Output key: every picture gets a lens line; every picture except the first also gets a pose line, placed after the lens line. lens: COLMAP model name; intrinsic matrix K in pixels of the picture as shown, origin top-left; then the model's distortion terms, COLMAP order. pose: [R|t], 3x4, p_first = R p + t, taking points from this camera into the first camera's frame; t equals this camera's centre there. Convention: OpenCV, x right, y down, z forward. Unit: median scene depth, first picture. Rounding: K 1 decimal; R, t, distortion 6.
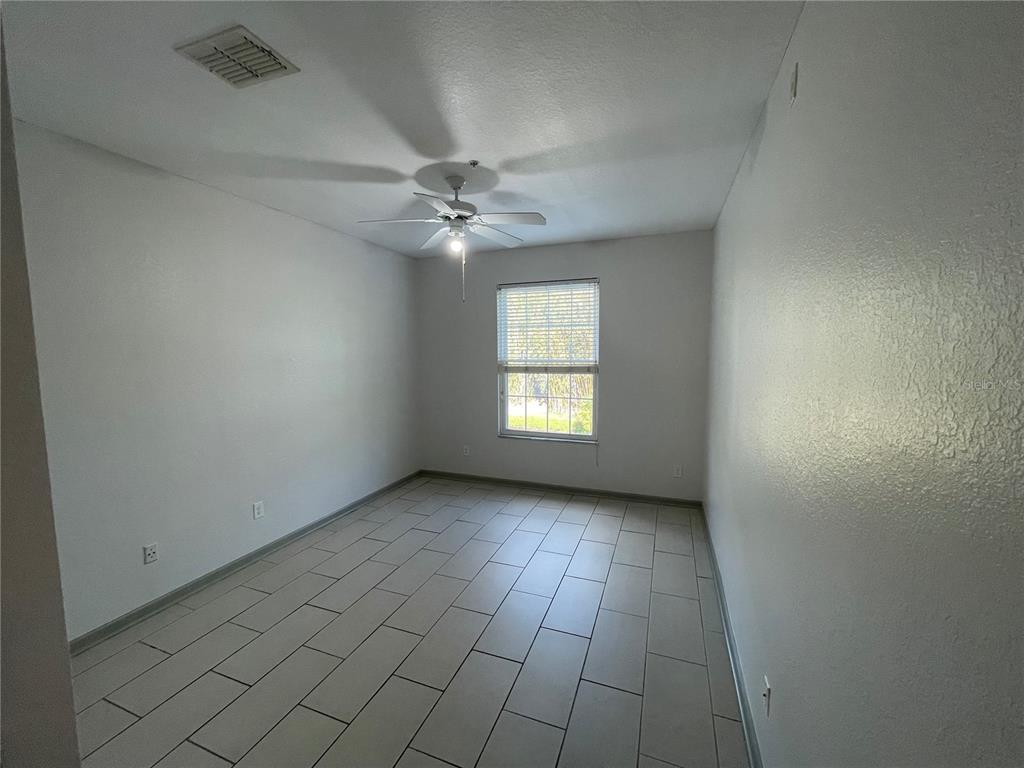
lens RADIAL K [[415.0, 0, 514.5], [0, 415.0, 385.5], [0, 0, 1]] dist [-0.001561, 0.000363]
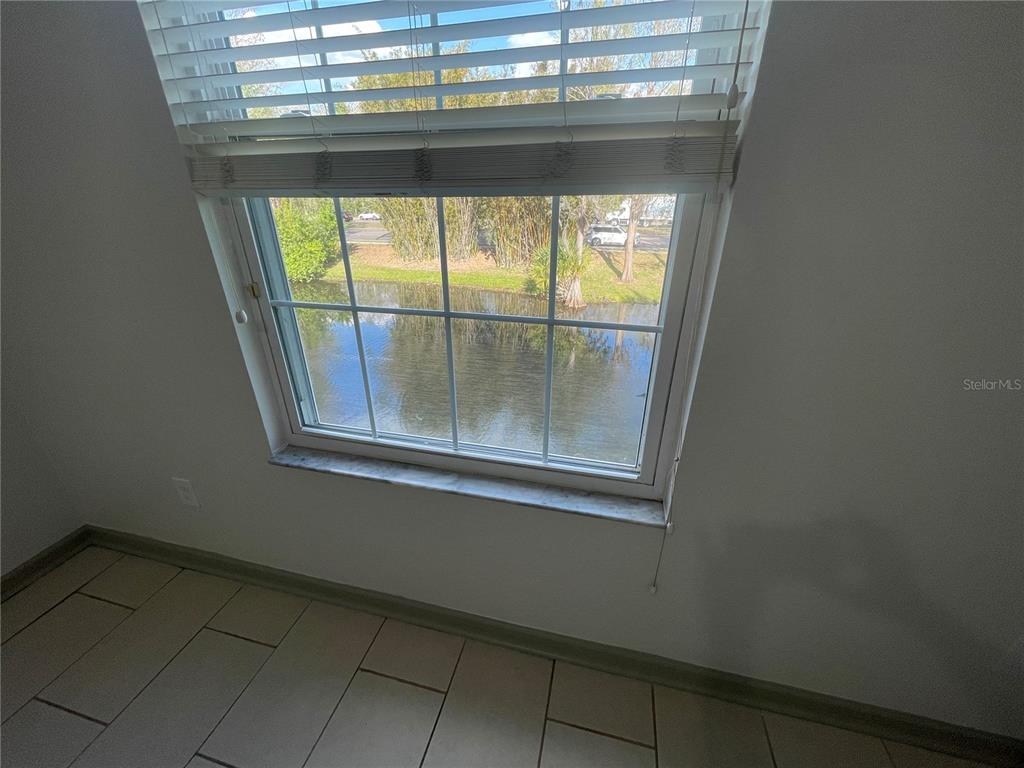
lens RADIAL K [[415.0, 0, 516.9], [0, 415.0, 381.8], [0, 0, 1]] dist [-0.001561, 0.000363]
pose [[0.991898, -0.049782, 0.116877, 0.081797], [0.007803, 0.942159, 0.335075, -0.009646], [-0.126797, -0.331449, 0.934914, 0.722941]]
